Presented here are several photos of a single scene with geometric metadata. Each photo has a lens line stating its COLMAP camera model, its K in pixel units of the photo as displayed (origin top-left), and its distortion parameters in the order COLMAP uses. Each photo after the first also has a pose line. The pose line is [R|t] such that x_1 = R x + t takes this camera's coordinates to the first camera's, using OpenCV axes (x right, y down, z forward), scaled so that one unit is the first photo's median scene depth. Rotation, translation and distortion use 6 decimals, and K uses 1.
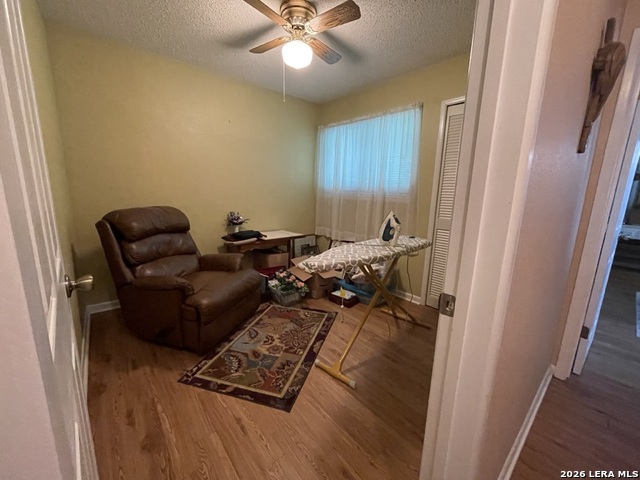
lens RADIAL K [[257.7, 0, 319.8], [0, 257.7, 240.7], [0, 0, 1]] dist [-0.001937, -0.000225]
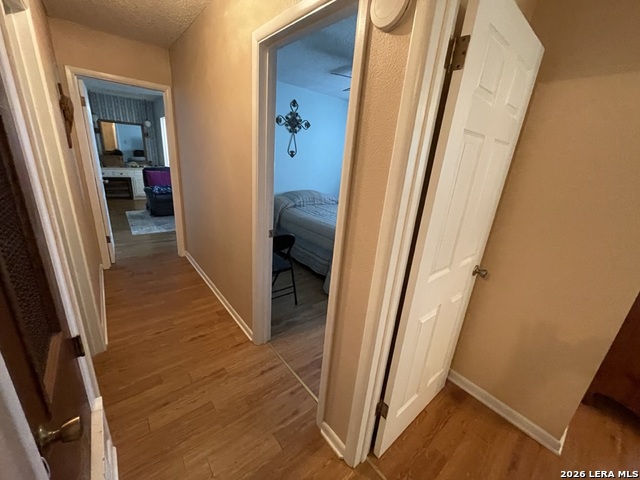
lens RADIAL K [[257.7, 0, 324.2], [0, 257.7, 241.0], [0, 0, 1]] dist [-0.001937, -0.000225]
pose [[0.011909, -0.339903, 0.940385, -0.689219], [0.104944, 0.935683, 0.336874, -0.093579], [-0.994407, 0.094676, 0.046813, -0.623950]]
